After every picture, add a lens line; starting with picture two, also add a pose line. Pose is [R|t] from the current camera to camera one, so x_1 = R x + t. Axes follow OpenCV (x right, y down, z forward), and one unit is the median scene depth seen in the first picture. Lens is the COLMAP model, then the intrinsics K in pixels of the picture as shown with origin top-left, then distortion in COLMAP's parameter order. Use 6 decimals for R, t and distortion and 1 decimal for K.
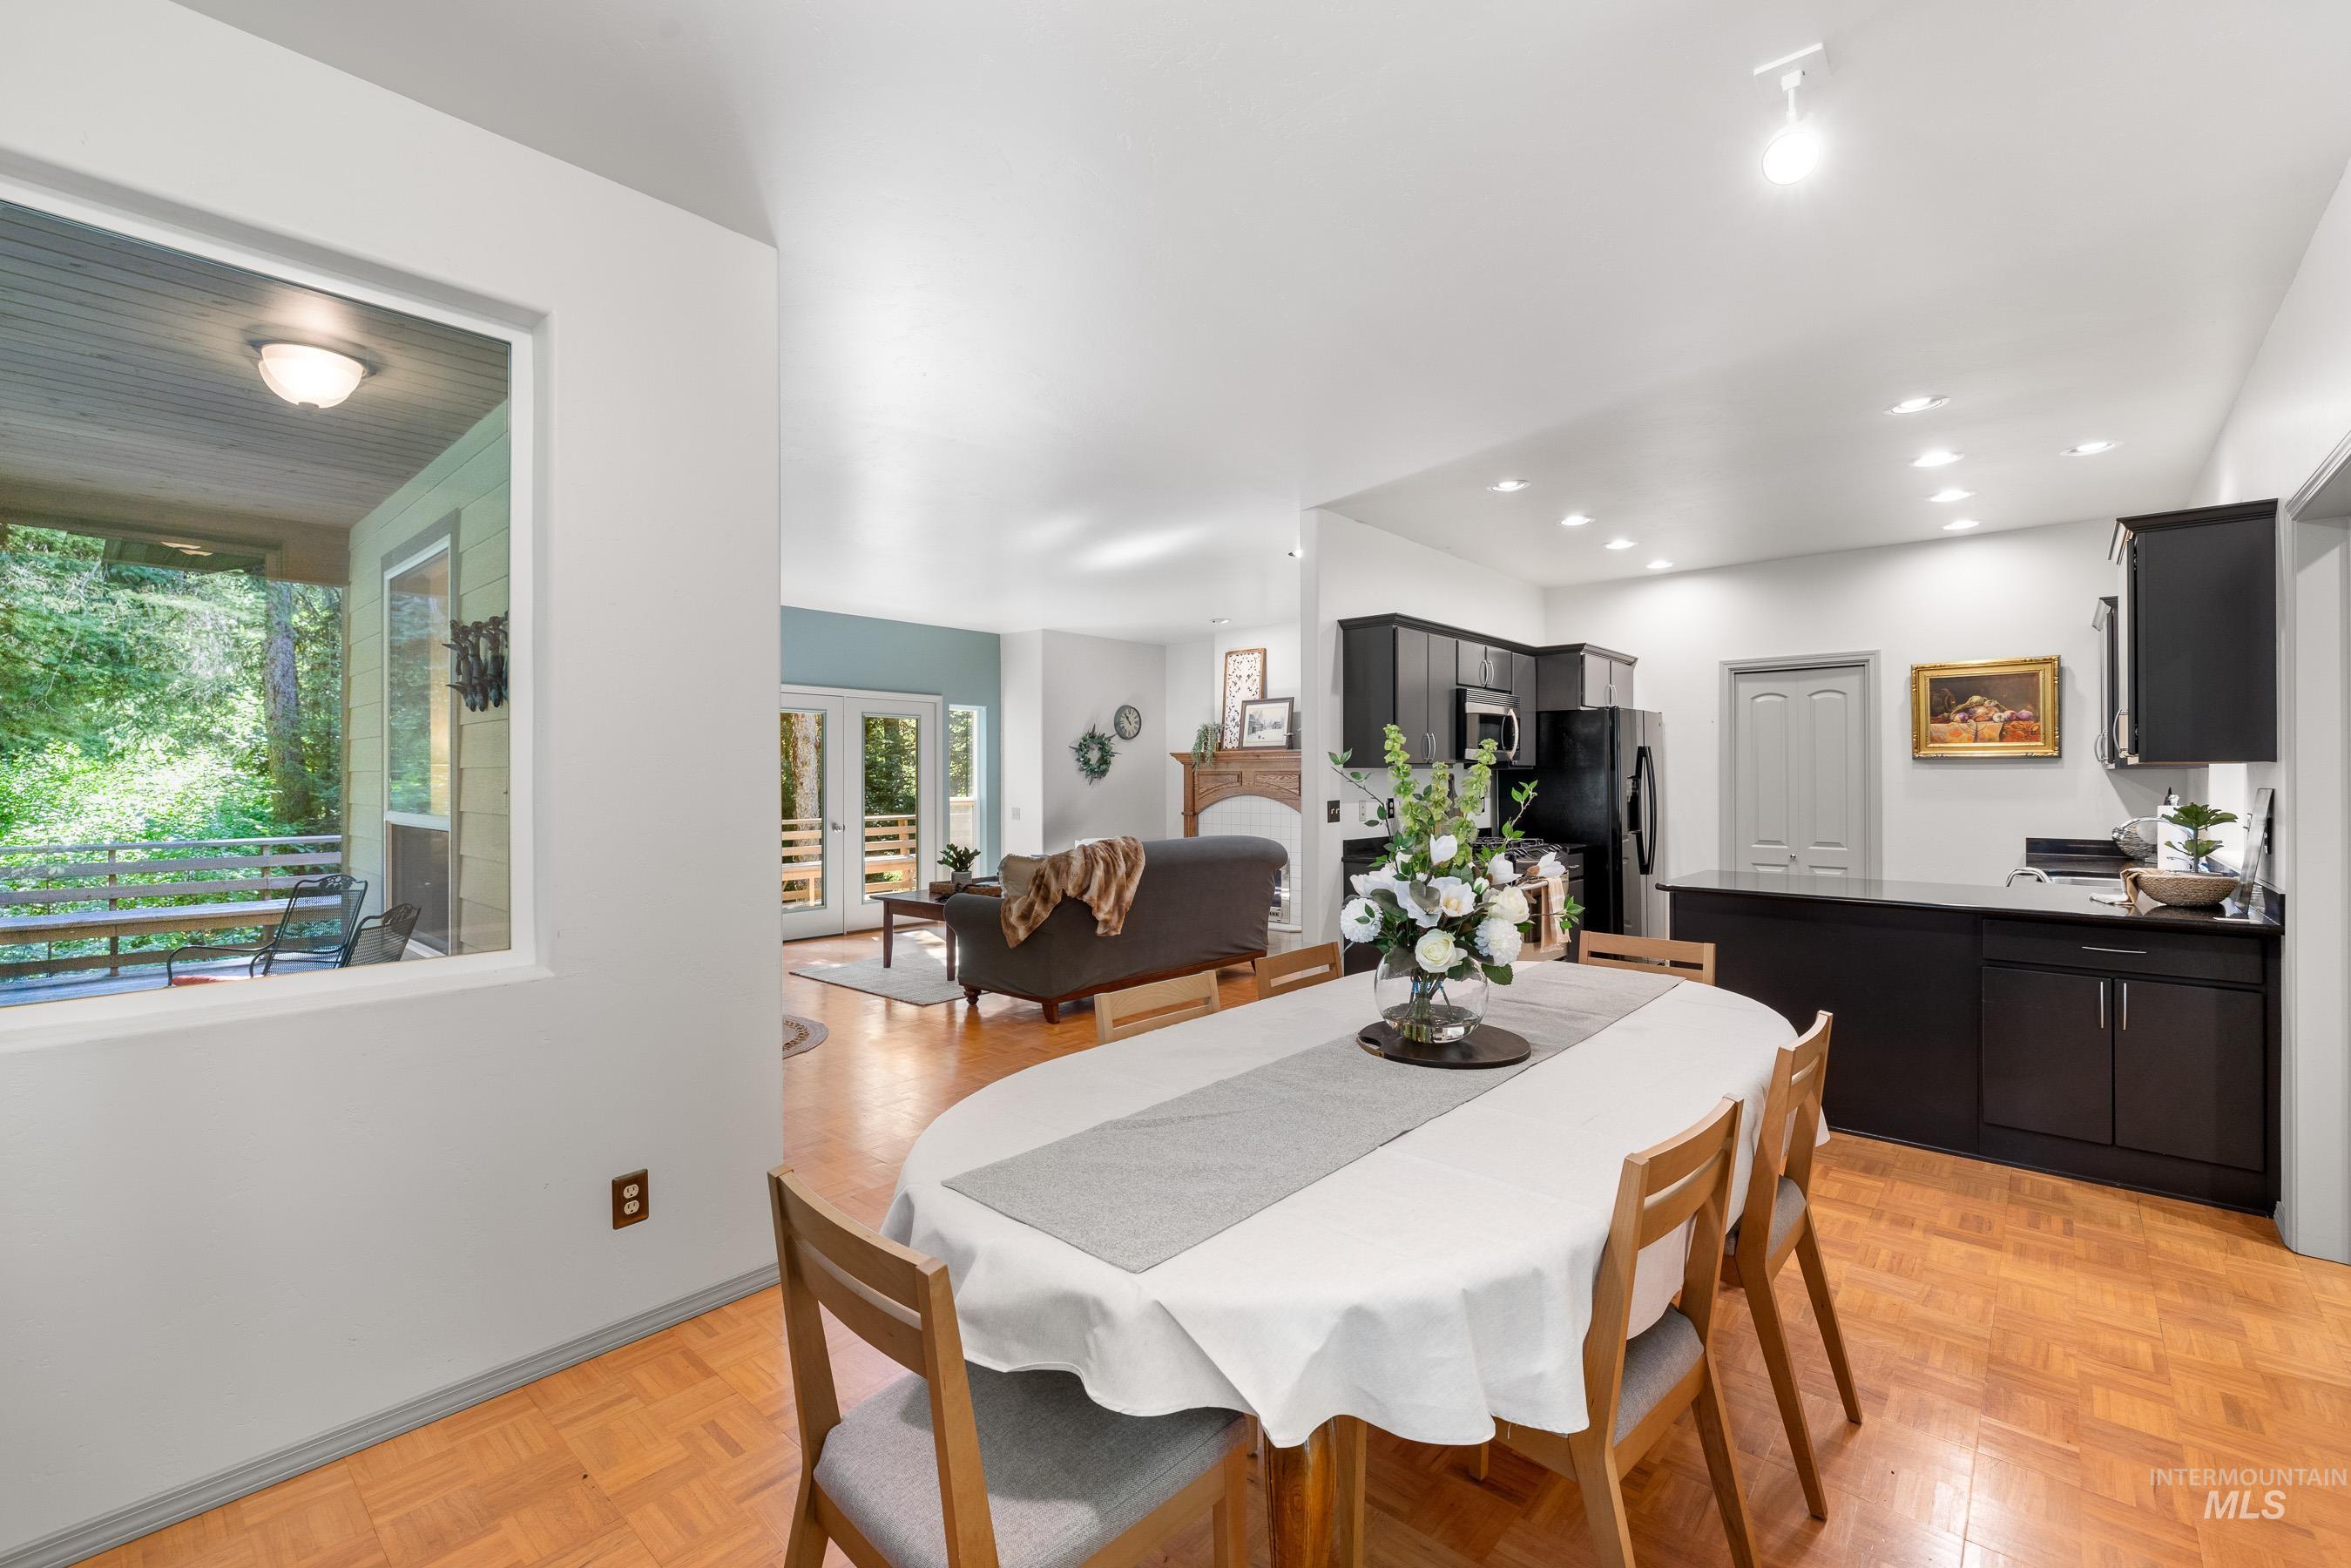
lens RADIAL K [[1001.9, 0, 1168.1], [0, 1001.9, 764.2], [0, 0, 1]] dist [0.000890, 0.000598]
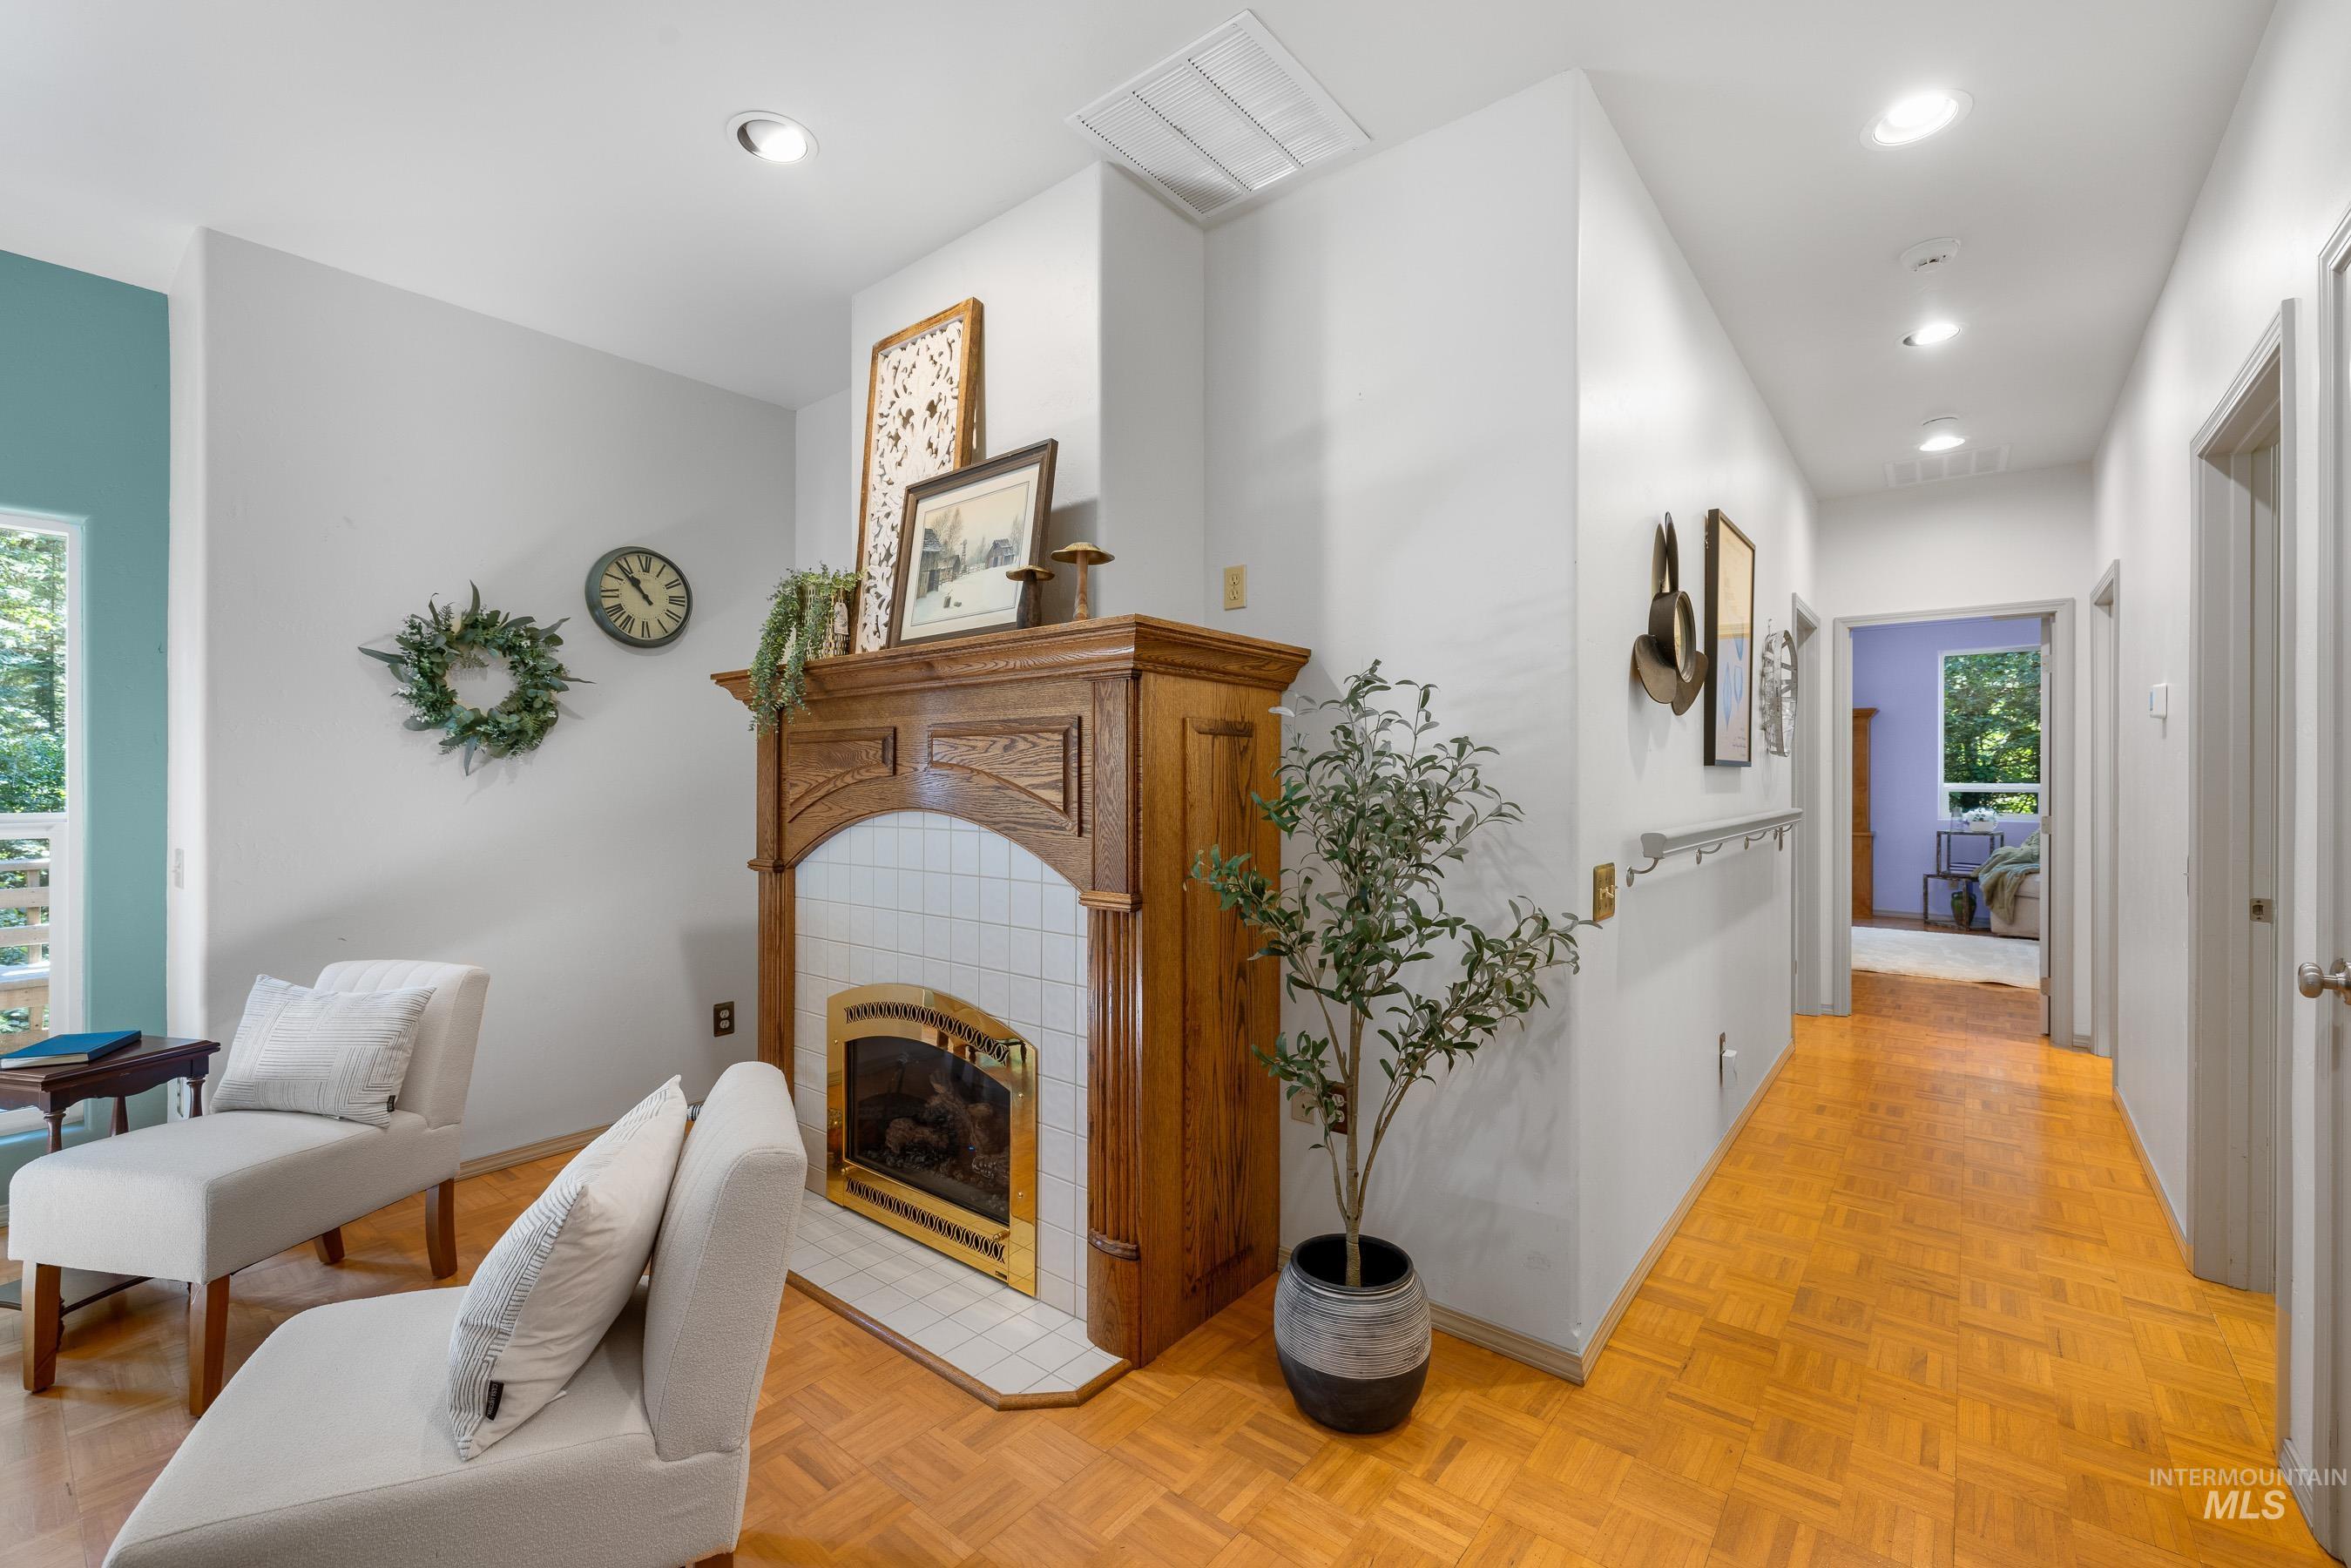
lens RADIAL K [[996.2, 0, 1166.8], [0, 996.2, 776.2], [0, 0, 1]] dist [-0.001203, 0.000731]
pose [[0.998938, 0.002122, 0.046017, 0.181355], [-0.002447, 0.999972, 0.007002, 0.025239], [-0.046001, -0.007107, 0.998916, 0.932292]]
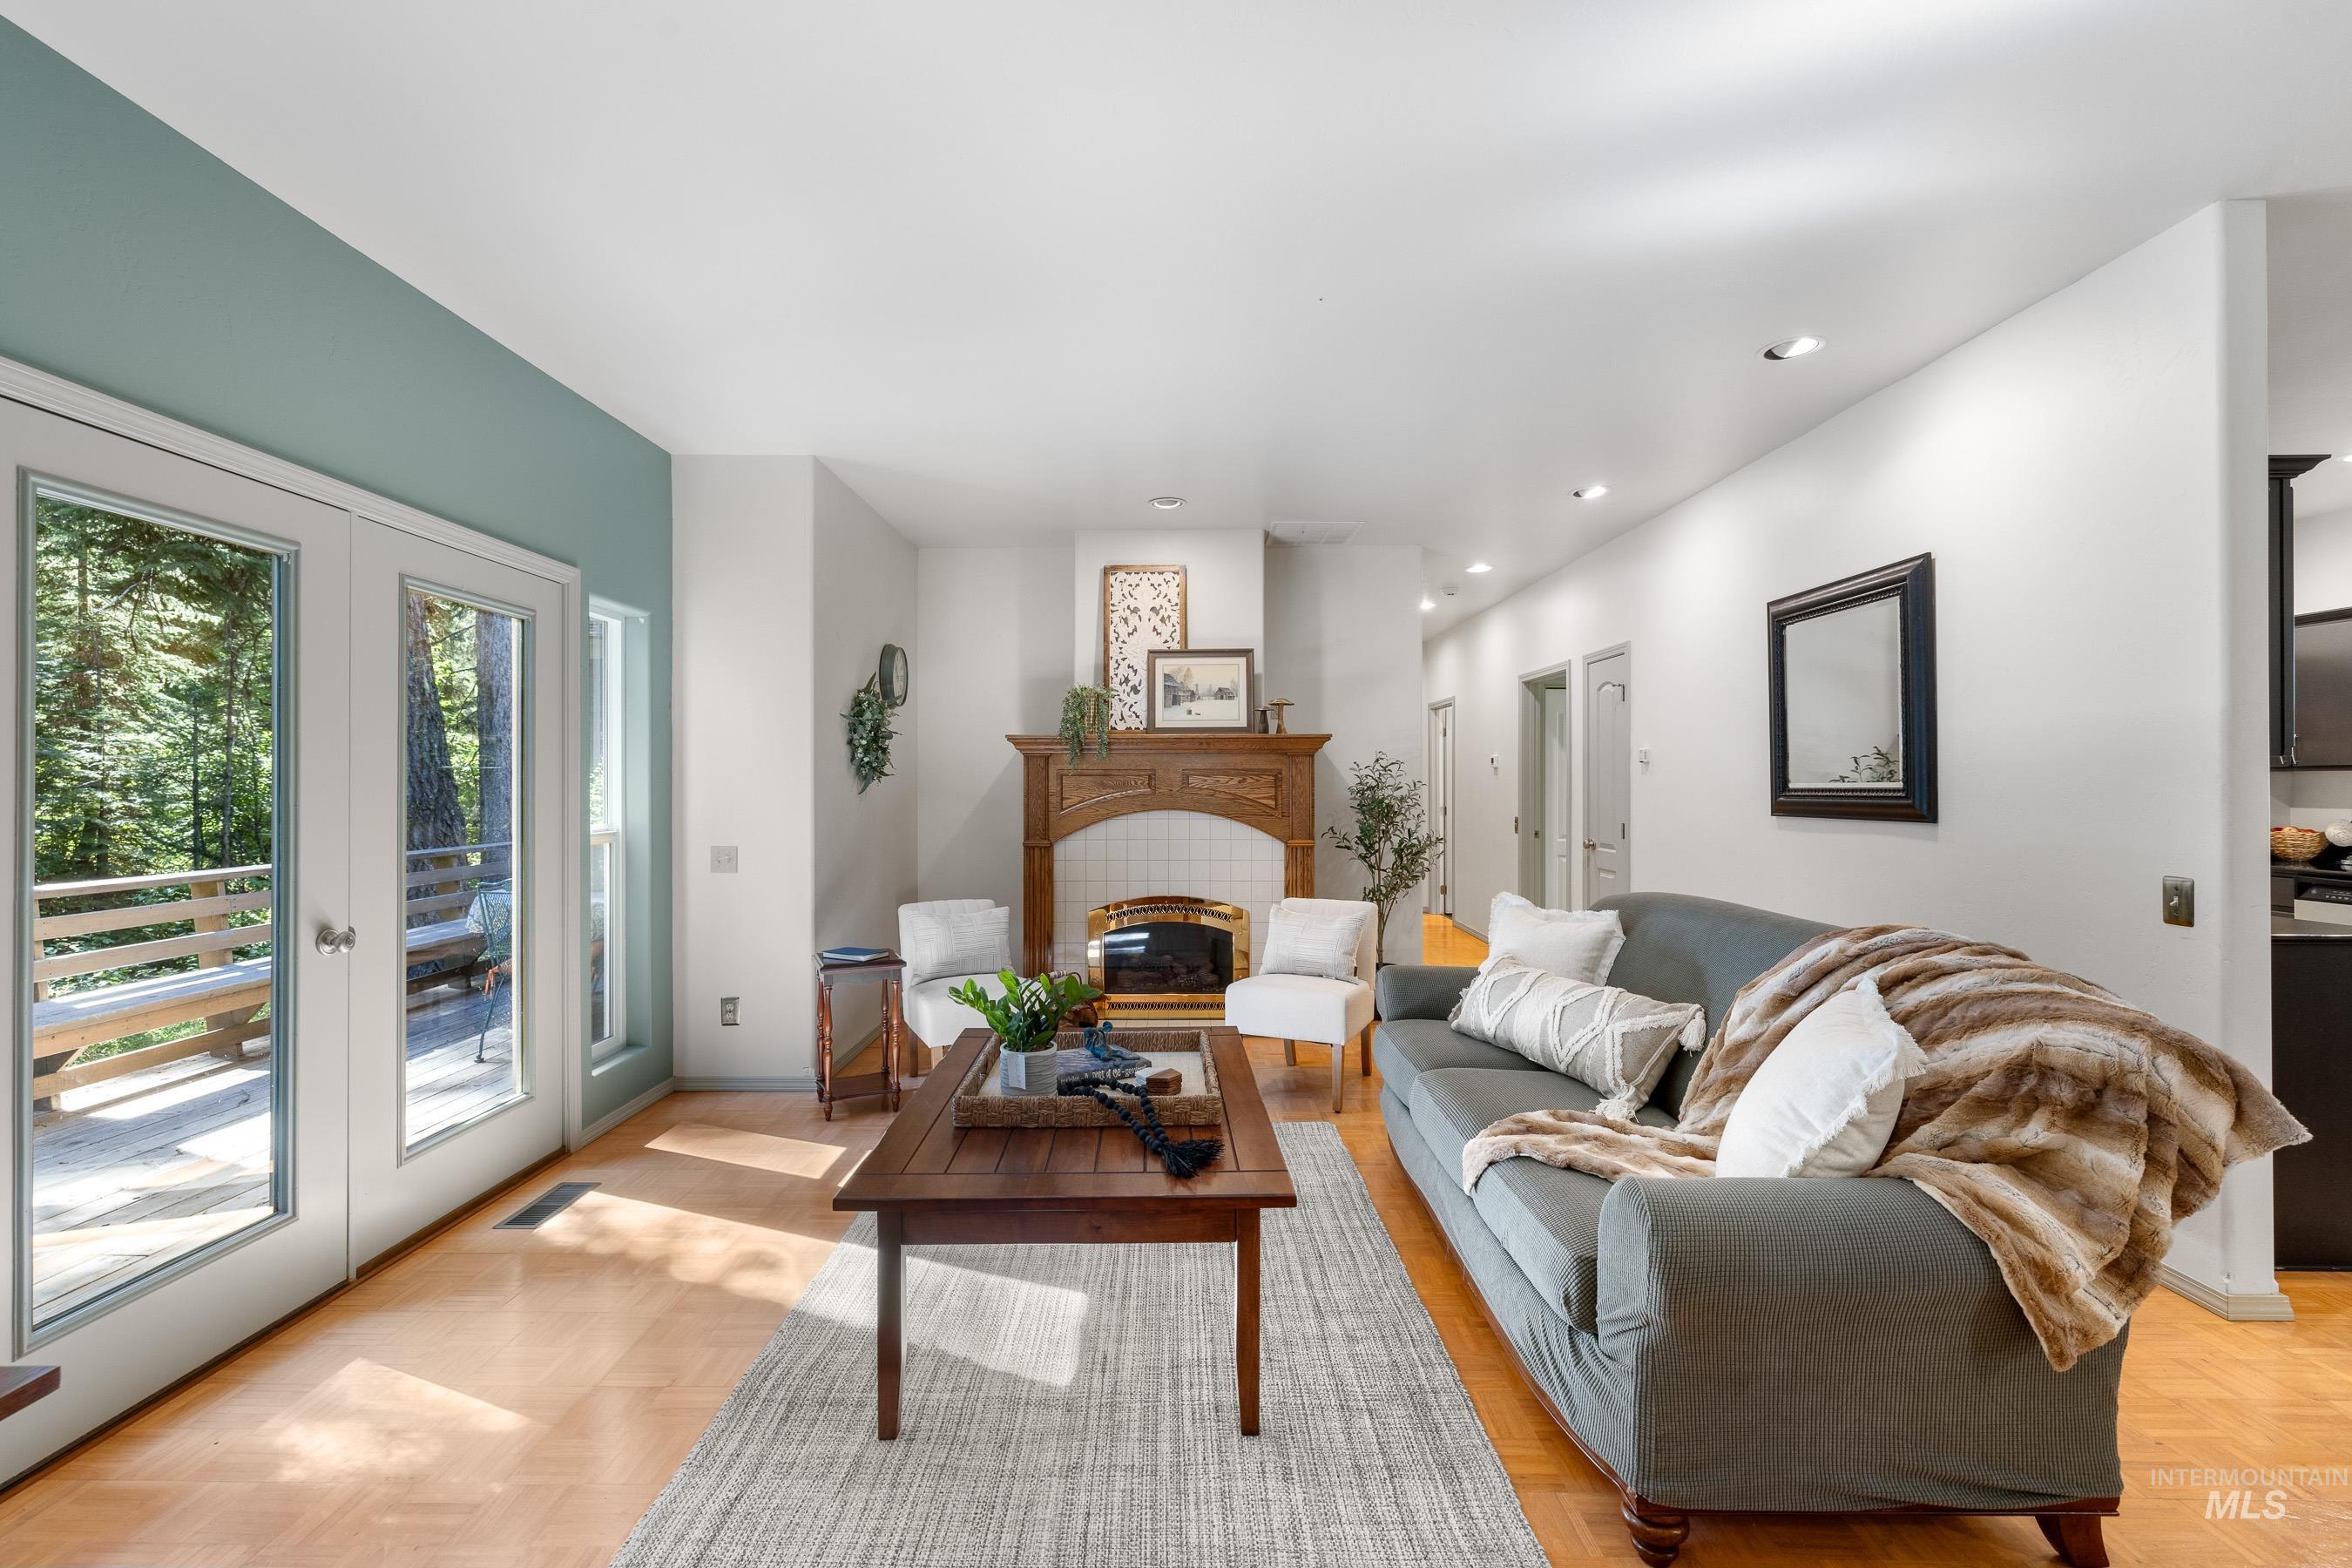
lens RADIAL K [[996.6, 0, 1167.3], [0, 996.6, 776.2], [0, 0, 1]] dist [-0.001203, 0.000731]
pose [[0.749965, 0.005367, 0.661456, -0.405948], [-0.008269, 0.999965, 0.001262, 0.013832], [-0.661426, -0.006415, 0.749983, 0.728424]]
